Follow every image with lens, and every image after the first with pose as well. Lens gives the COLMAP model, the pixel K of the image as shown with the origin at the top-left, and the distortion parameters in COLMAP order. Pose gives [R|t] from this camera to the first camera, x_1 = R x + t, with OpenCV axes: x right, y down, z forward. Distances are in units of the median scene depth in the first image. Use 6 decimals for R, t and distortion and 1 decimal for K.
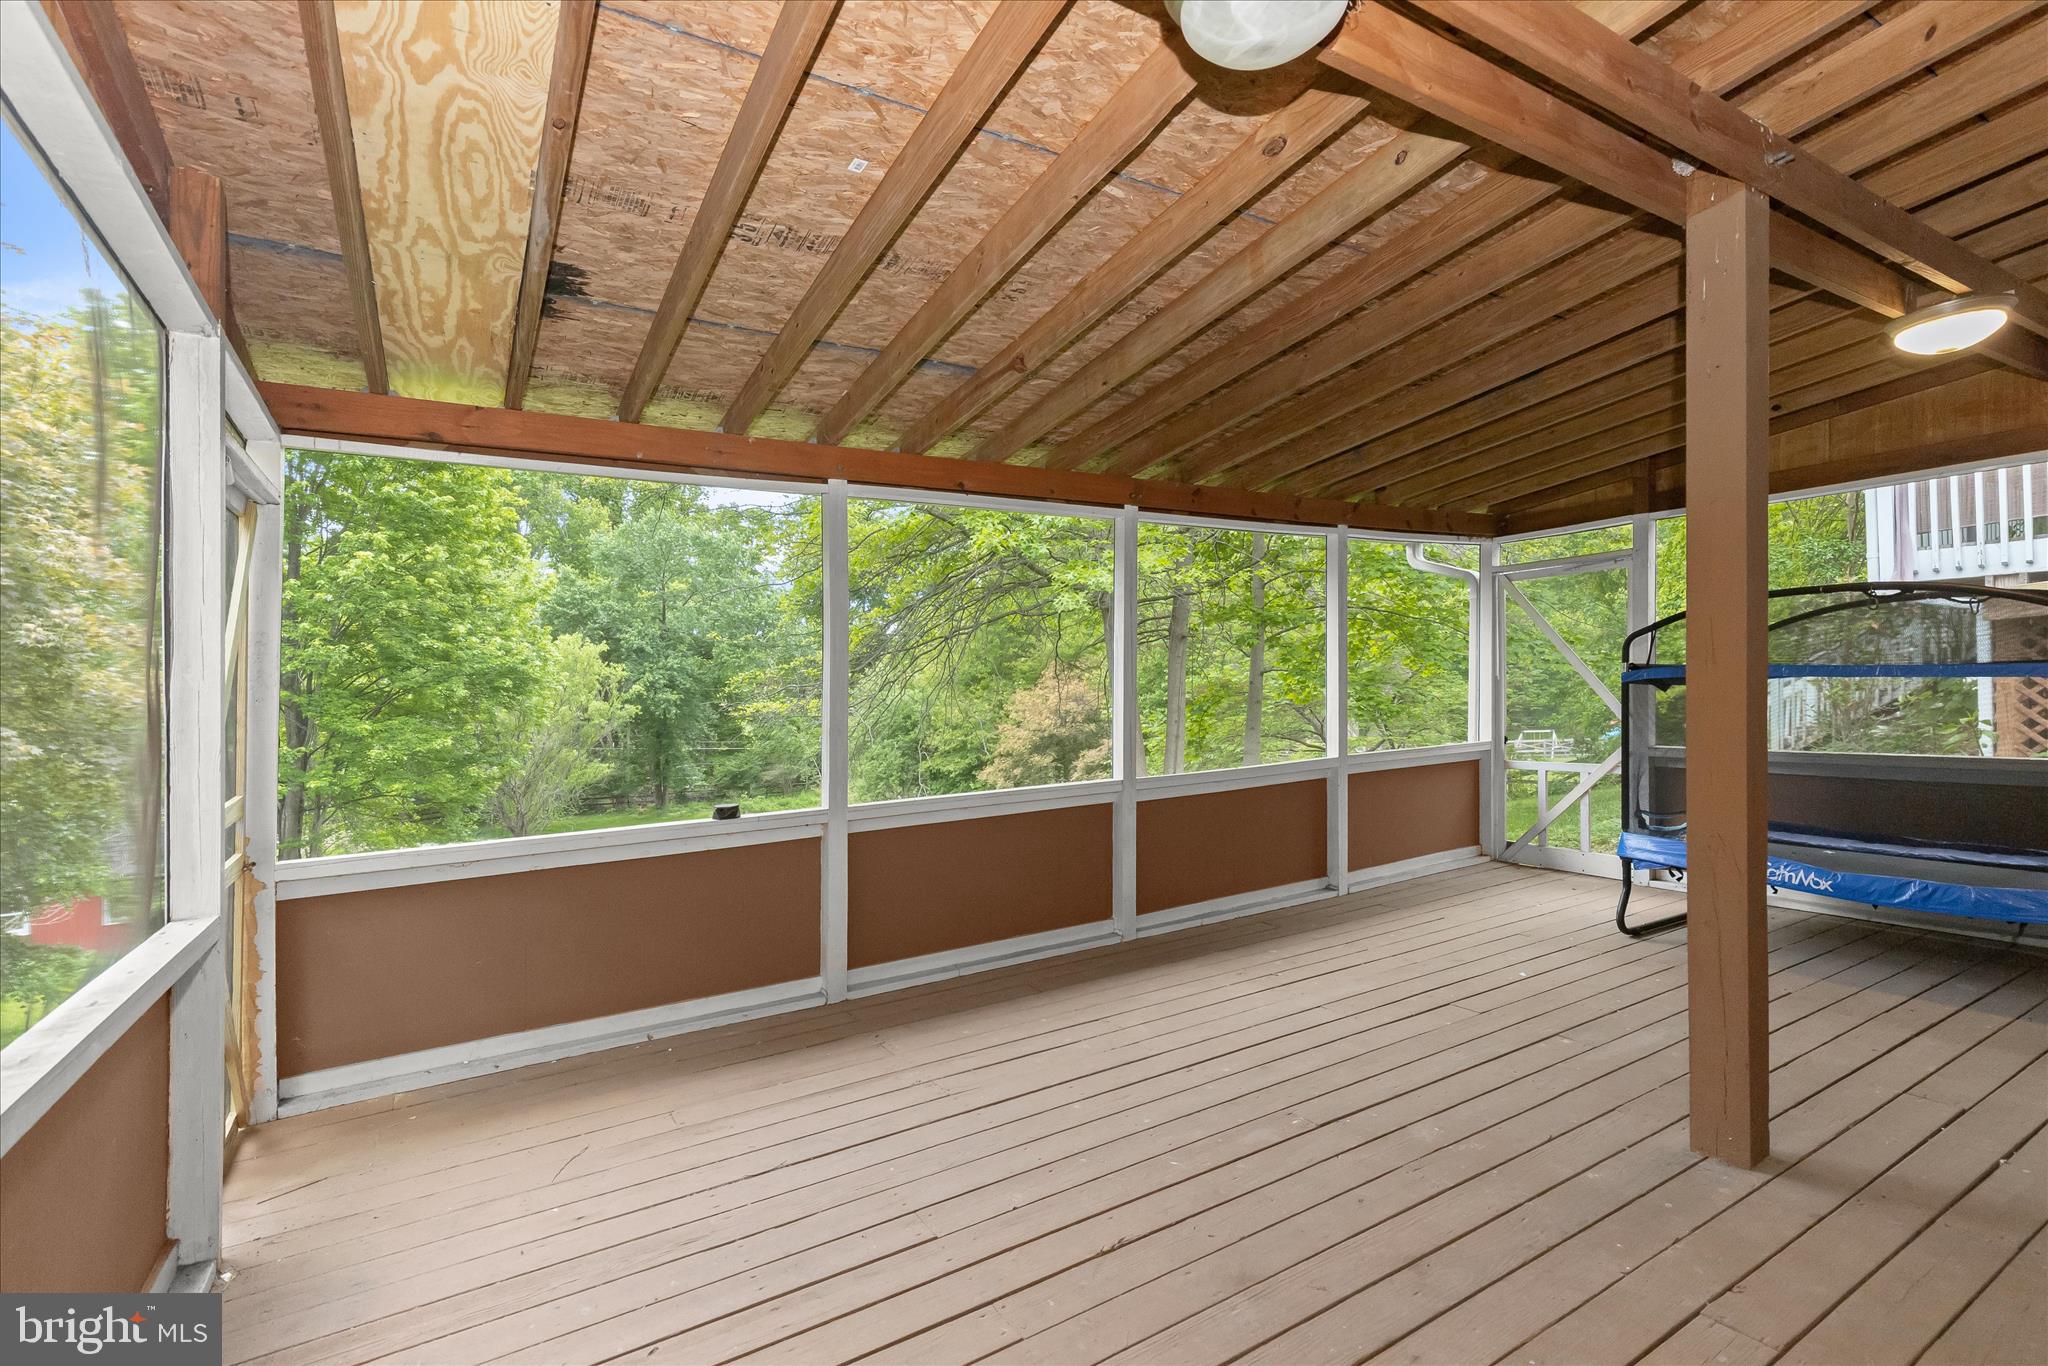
lens RADIAL K [[926.7, 0, 1026.3], [0, 926.7, 656.2], [0, 0, 1]] dist [0.000422, -0.000572]
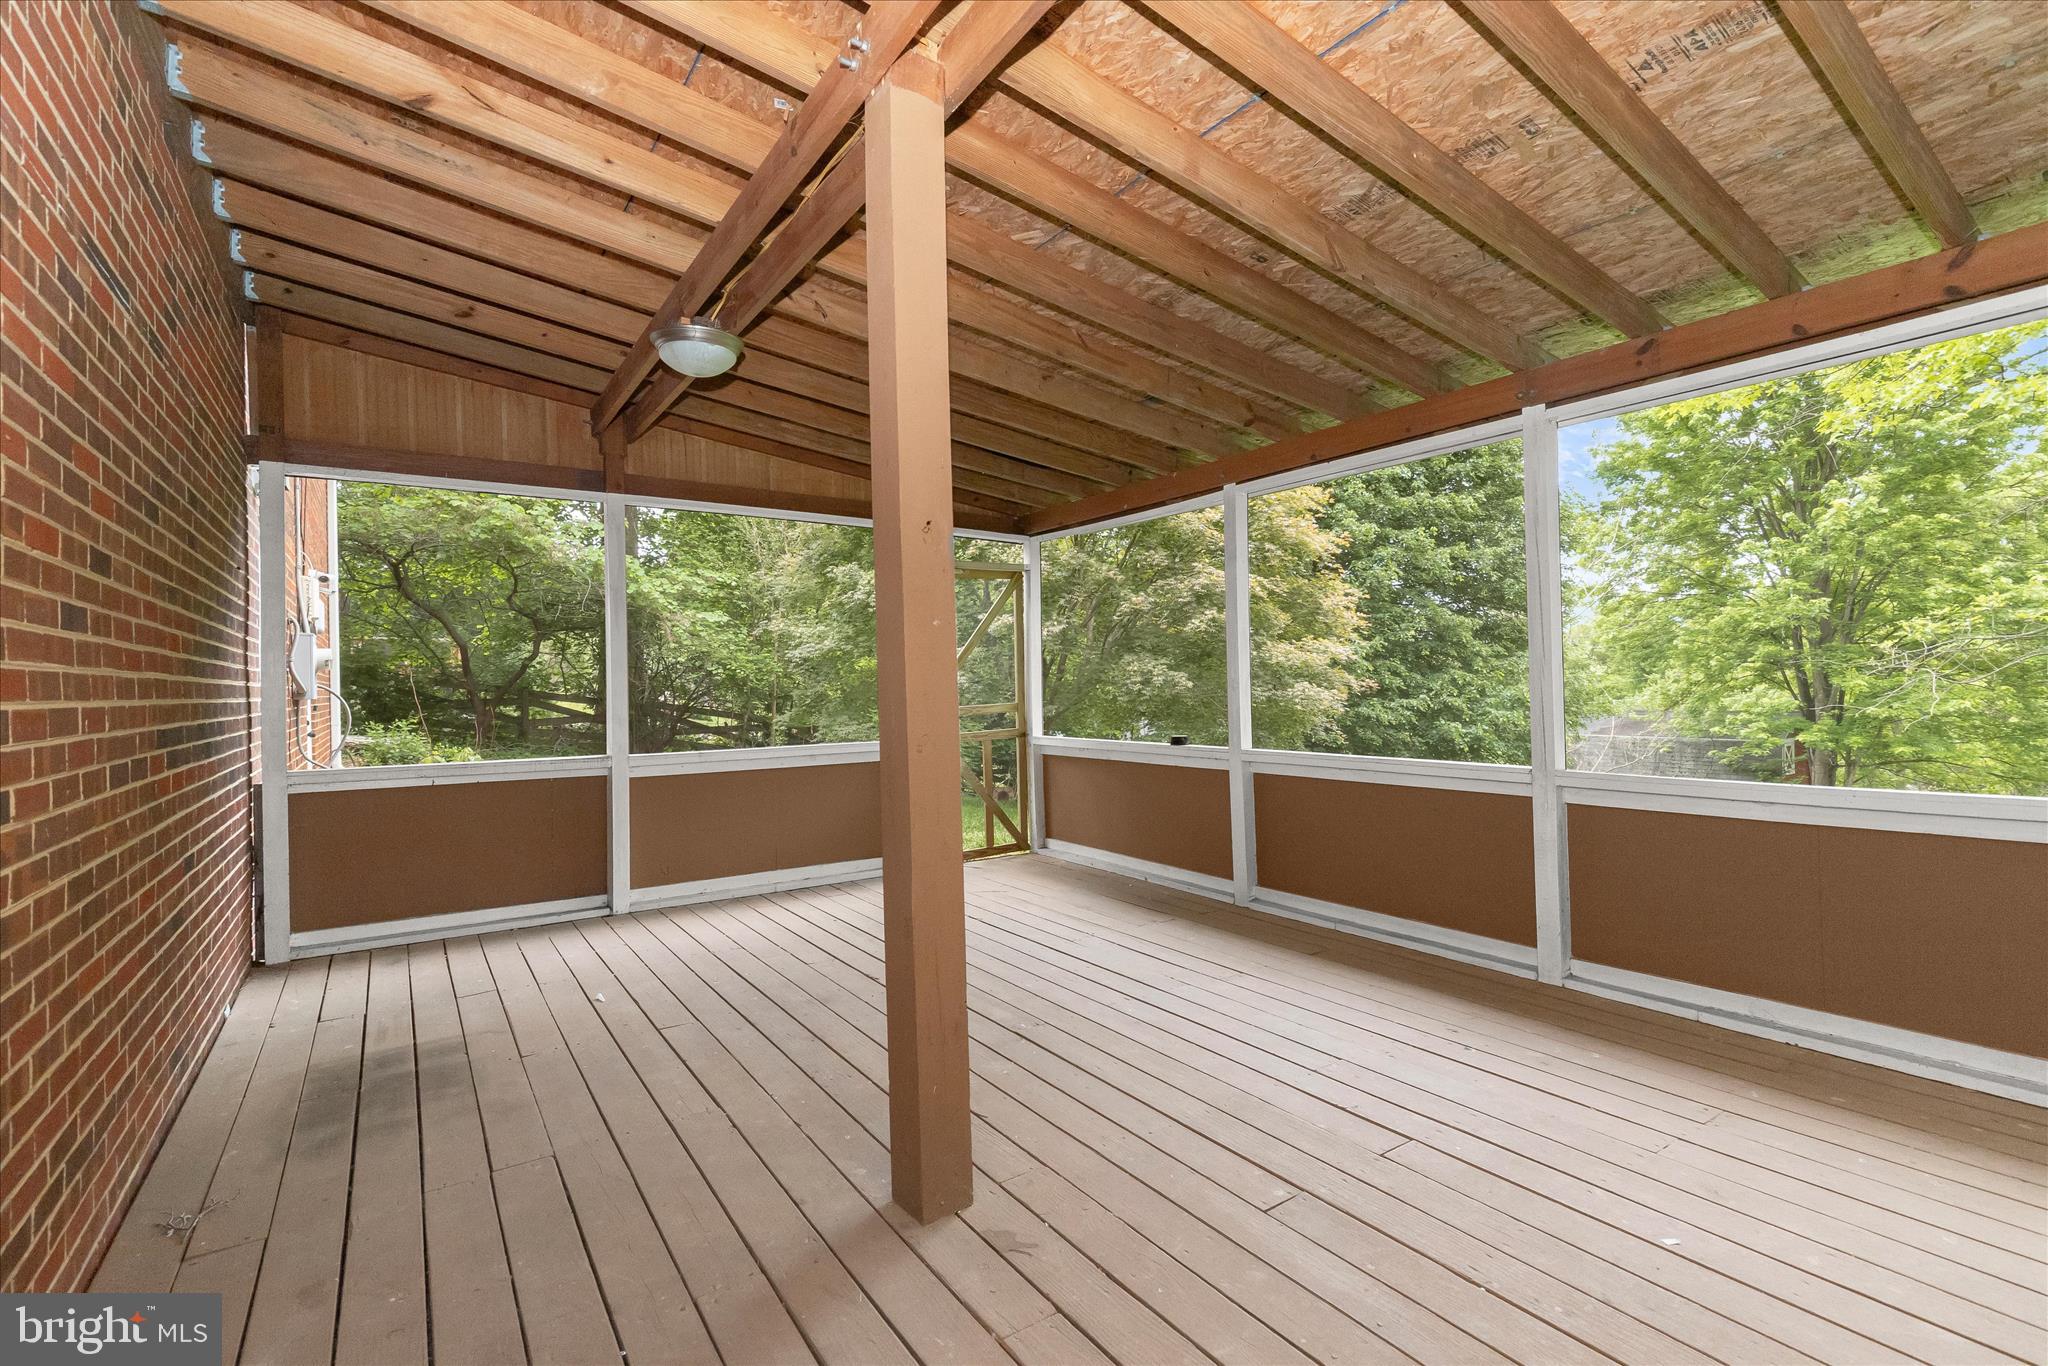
lens RADIAL K [[878.3, 0, 1019.6], [0, 878.3, 685.7], [0, 0, 1]] dist [0.003538, -0.000100]
pose [[0.082381, 0.035532, -0.995967, 1.033367], [0.054111, 0.997731, 0.040071, 0.013713], [0.995131, -0.057194, 0.080272, 0.683896]]
